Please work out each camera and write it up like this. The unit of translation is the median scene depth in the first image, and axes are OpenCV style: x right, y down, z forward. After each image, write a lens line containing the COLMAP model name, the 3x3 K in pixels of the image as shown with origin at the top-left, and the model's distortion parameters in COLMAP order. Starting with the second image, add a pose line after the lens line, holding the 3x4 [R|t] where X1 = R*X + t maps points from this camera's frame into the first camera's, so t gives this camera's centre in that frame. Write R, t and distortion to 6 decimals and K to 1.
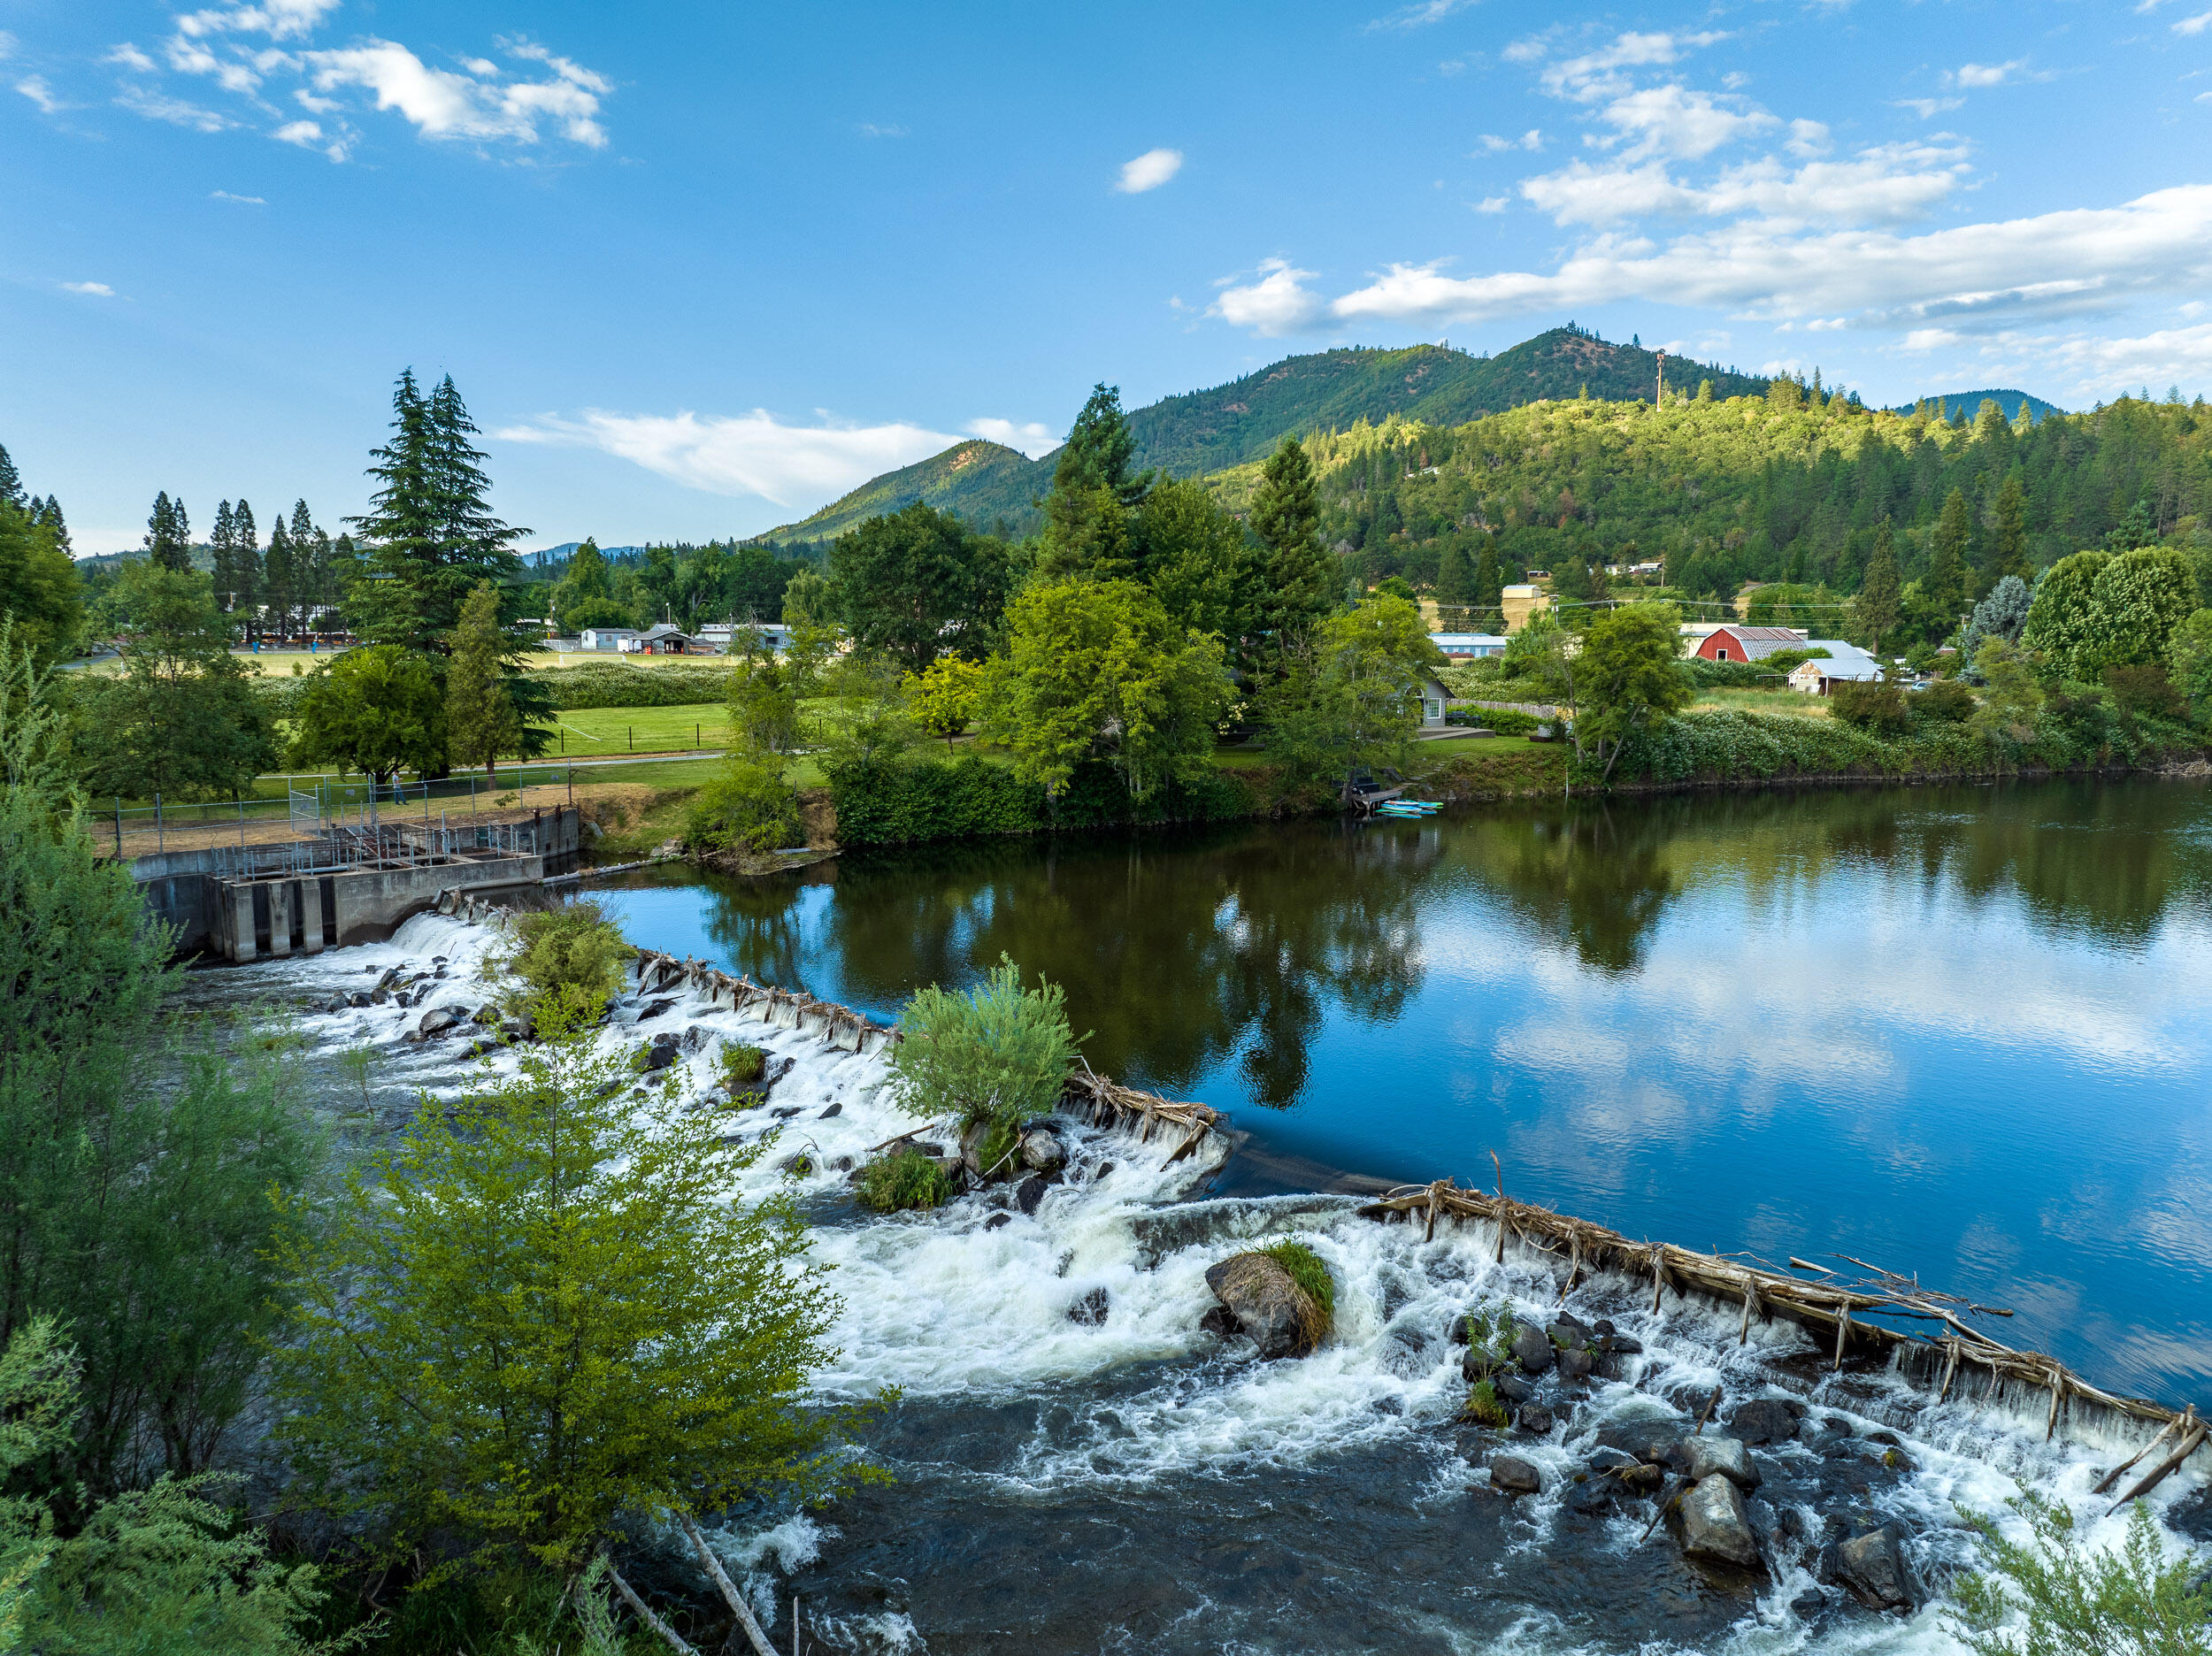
lens RADIAL K [[1576.9, 0, 1106.0], [0, 1576.9, 828.0], [0, 0, 1]] dist [-0.056227, 0.029557]
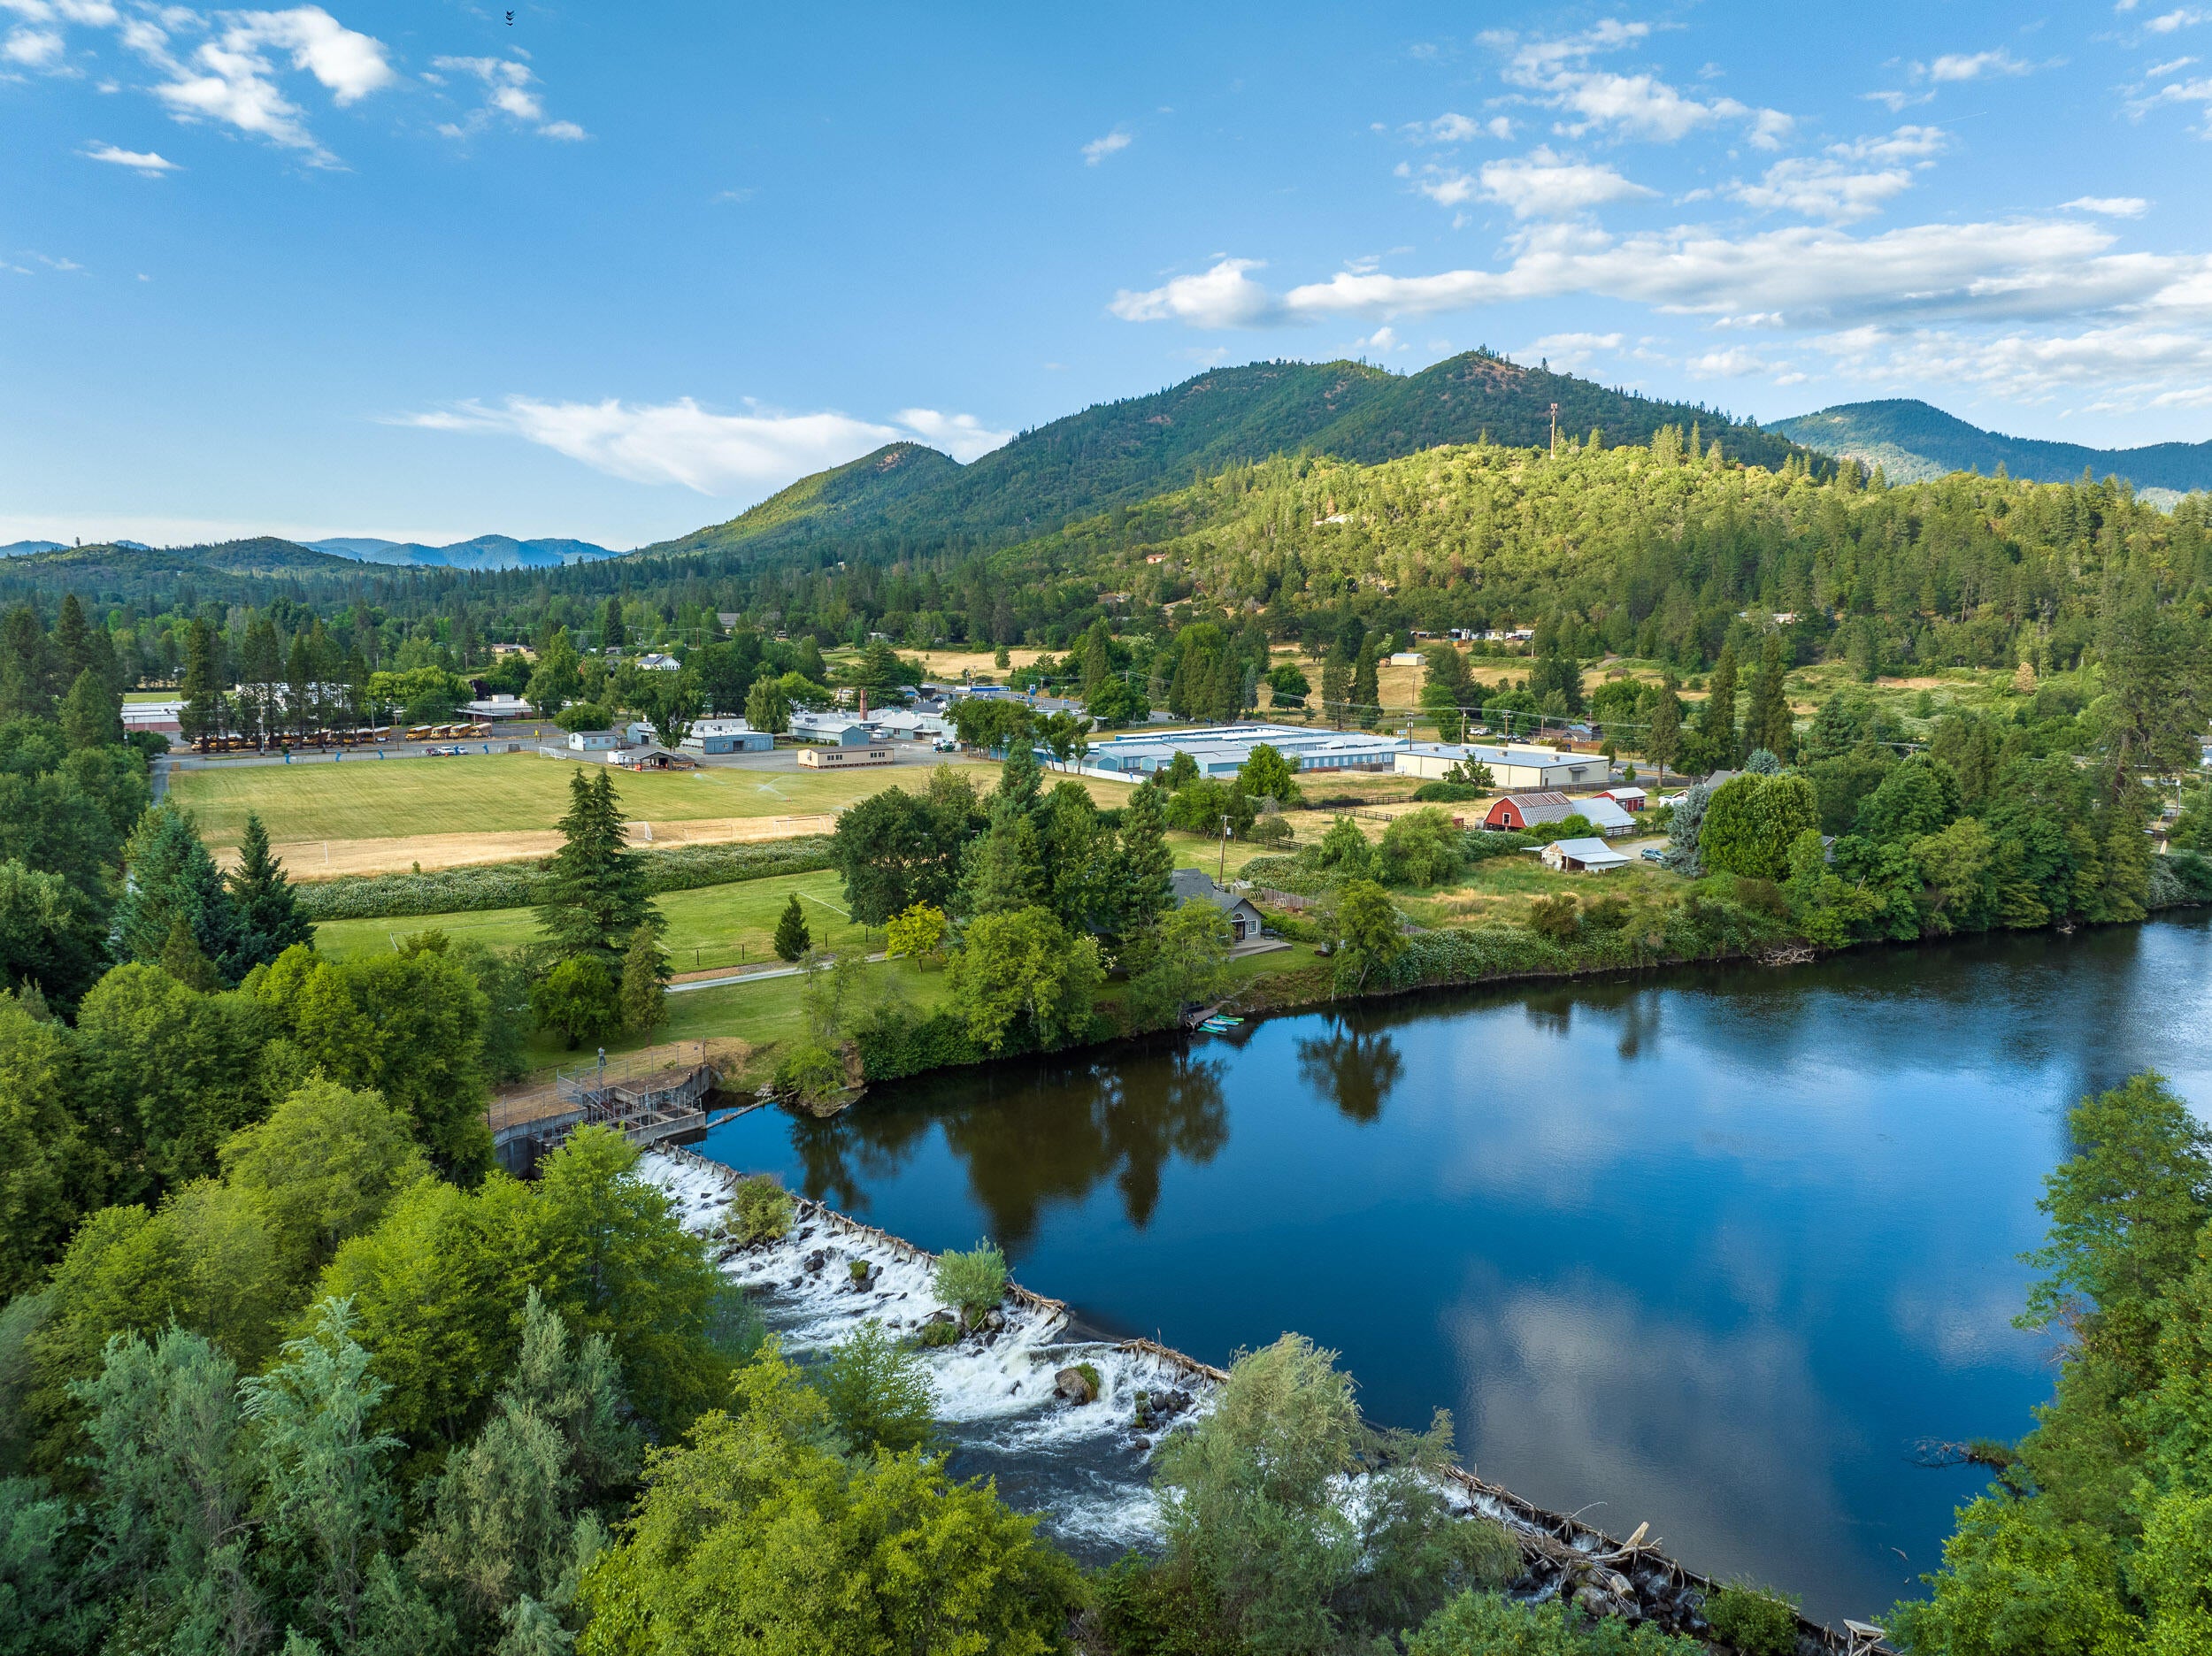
lens RADIAL K [[1562.4, 0, 1106.0], [0, 1562.4, 828.0], [0, 0, 1]] dist [-0.030755, -0.002453]
pose [[0.998930, -0.003198, 0.046132, 0.009985], [0.003122, 0.999994, 0.001704, -0.242070], [-0.046137, -0.001559, 0.998934, -0.618441]]
